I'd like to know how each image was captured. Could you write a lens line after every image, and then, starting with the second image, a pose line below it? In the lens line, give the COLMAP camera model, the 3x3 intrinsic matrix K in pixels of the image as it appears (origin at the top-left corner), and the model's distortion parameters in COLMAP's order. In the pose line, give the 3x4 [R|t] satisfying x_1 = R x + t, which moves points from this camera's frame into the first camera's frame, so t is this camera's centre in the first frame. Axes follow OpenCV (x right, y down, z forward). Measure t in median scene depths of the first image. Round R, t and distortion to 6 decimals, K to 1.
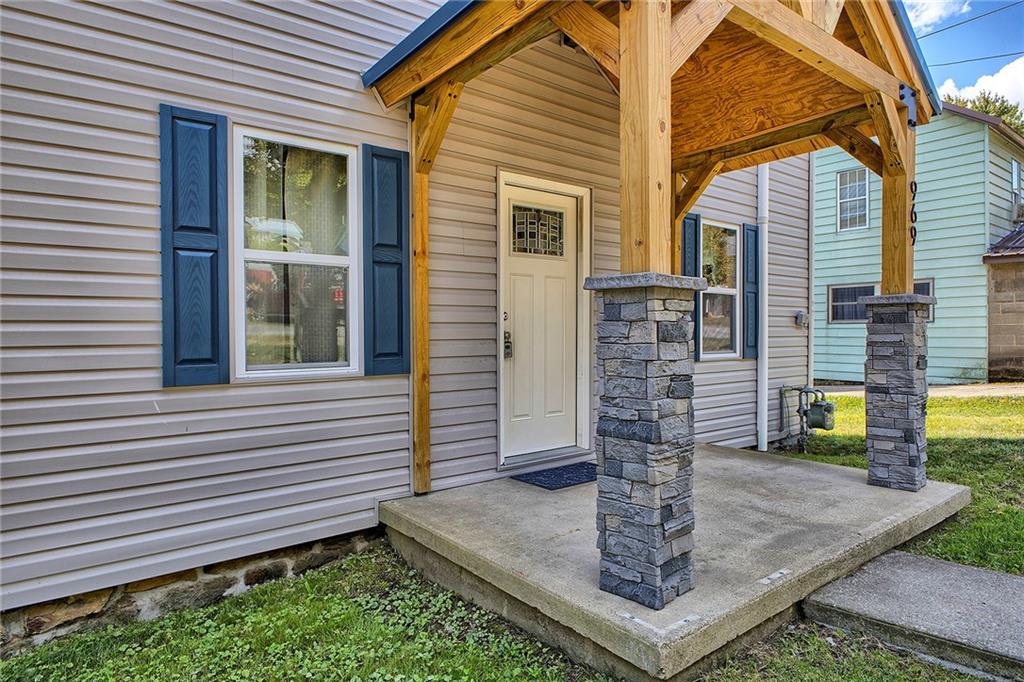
lens RADIAL K [[580.7, 0, 513.4], [0, 580.7, 337.4], [0, 0, 1]] dist [0.001032, 0.000185]
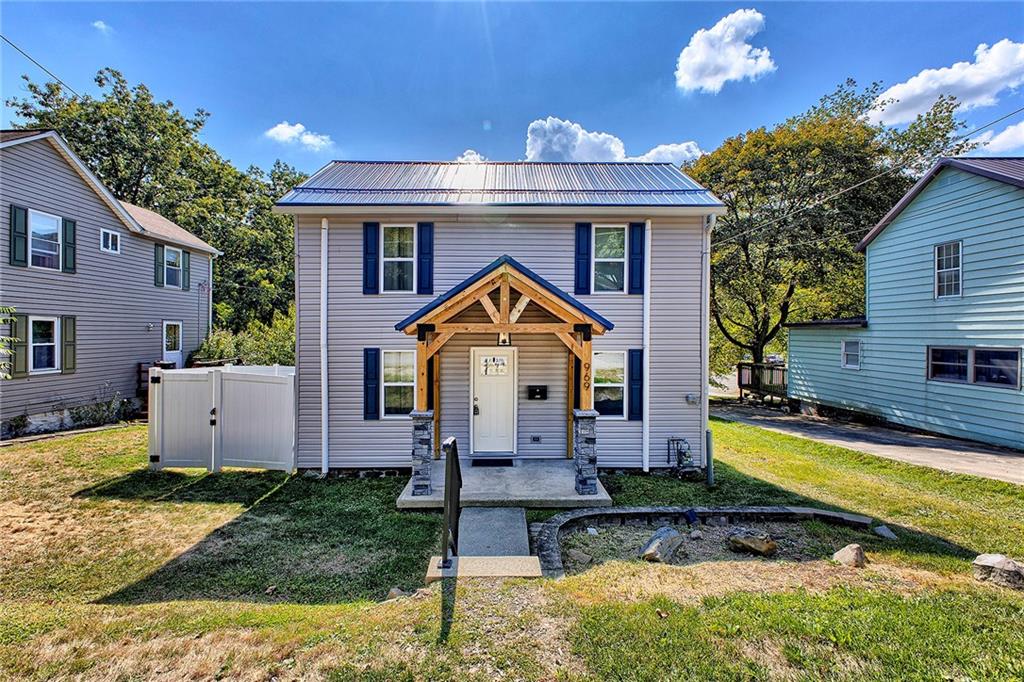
lens RADIAL K [[446.4, 0, 511.4], [0, 446.4, 337.2], [0, 0, 1]] dist [0.000557, -0.000566]
pose [[0.799707, 0.009755, -0.600312, 1.384262], [-0.008931, 0.999951, 0.004351, -0.341369], [0.600324, 0.001882, 0.799754, -0.567095]]
